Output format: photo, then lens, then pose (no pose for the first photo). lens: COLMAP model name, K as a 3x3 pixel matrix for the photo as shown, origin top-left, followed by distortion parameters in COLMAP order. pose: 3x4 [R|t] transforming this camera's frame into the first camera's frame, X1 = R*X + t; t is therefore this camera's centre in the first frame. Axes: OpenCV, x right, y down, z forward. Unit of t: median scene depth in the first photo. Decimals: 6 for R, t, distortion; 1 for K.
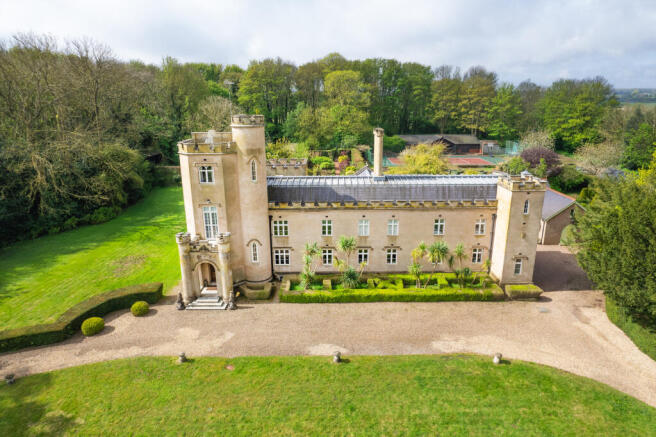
lens RADIAL K [[413.6, 0, 327.7], [0, 413.6, 217.3], [0, 0, 1]] dist [-0.036608, -0.000684]
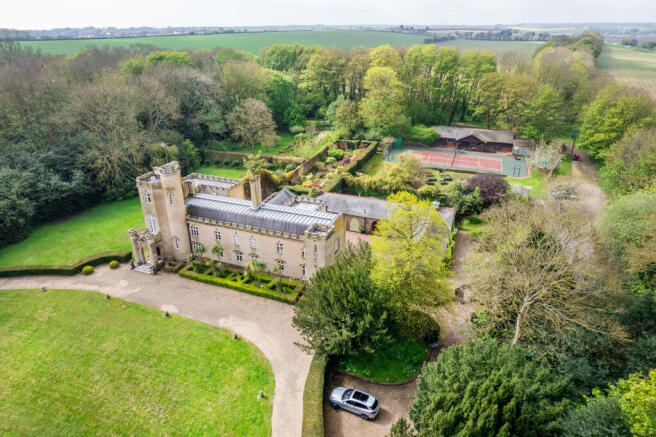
lens RADIAL K [[413.6, 0, 327.7], [0, 413.6, 219.3], [0, 0, 1]] dist [-0.036608, -0.000684]
pose [[0.929502, 0.159842, -0.332380, 0.970117], [-0.106761, 0.979232, 0.172354, -0.380064], [0.353027, -0.124718, 0.927263, -0.350690]]
